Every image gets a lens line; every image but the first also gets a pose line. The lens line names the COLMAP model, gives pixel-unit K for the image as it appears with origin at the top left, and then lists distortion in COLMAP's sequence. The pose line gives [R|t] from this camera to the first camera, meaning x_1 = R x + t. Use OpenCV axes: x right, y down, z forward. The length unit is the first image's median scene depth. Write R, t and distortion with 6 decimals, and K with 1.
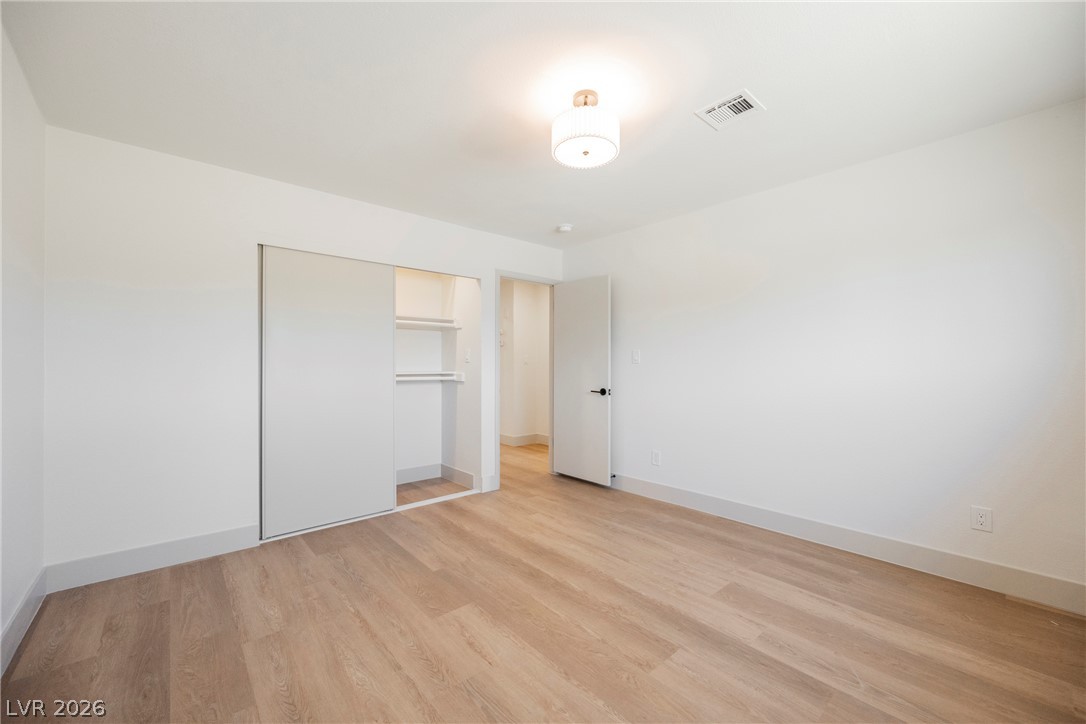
lens RADIAL K [[424.7, 0, 542.6], [0, 424.7, 362.4], [0, 0, 1]] dist [-0.000991, -0.001143]
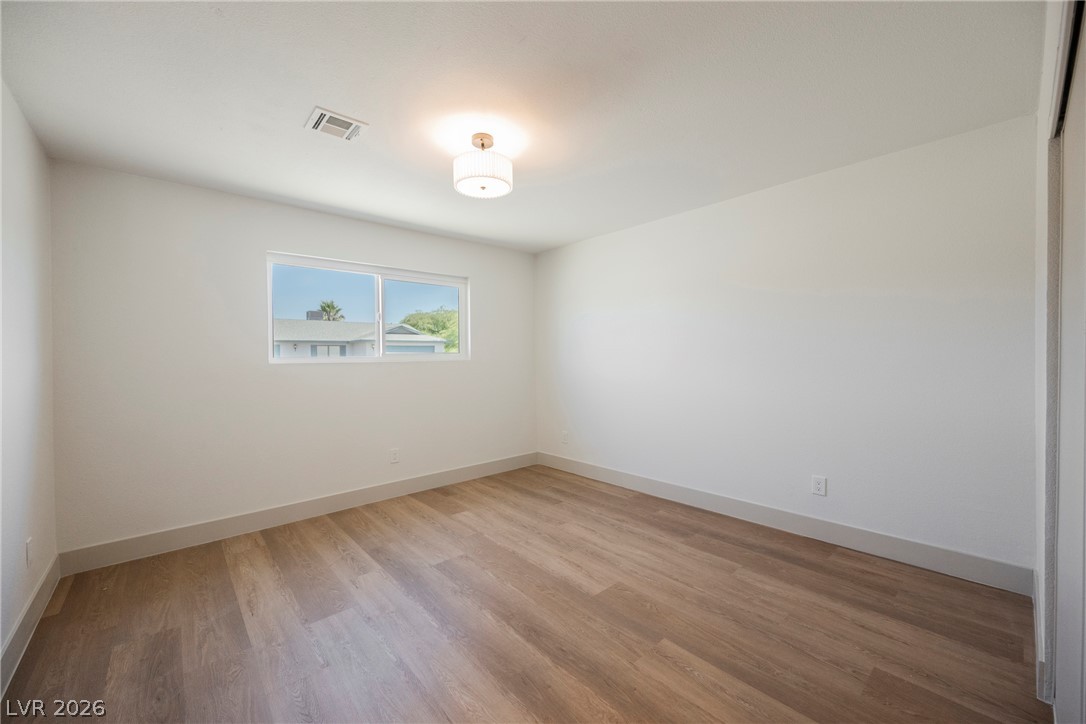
lens RADIAL K [[424.7, 0, 543.1], [0, 424.7, 361.1], [0, 0, 1]] dist [-0.000991, -0.001143]
pose [[-0.999856, 0.016002, -0.005603, -0.047058], [0.015969, 0.999854, 0.006010, -0.022084], [0.005698, 0.005919, -0.999966, 2.050351]]
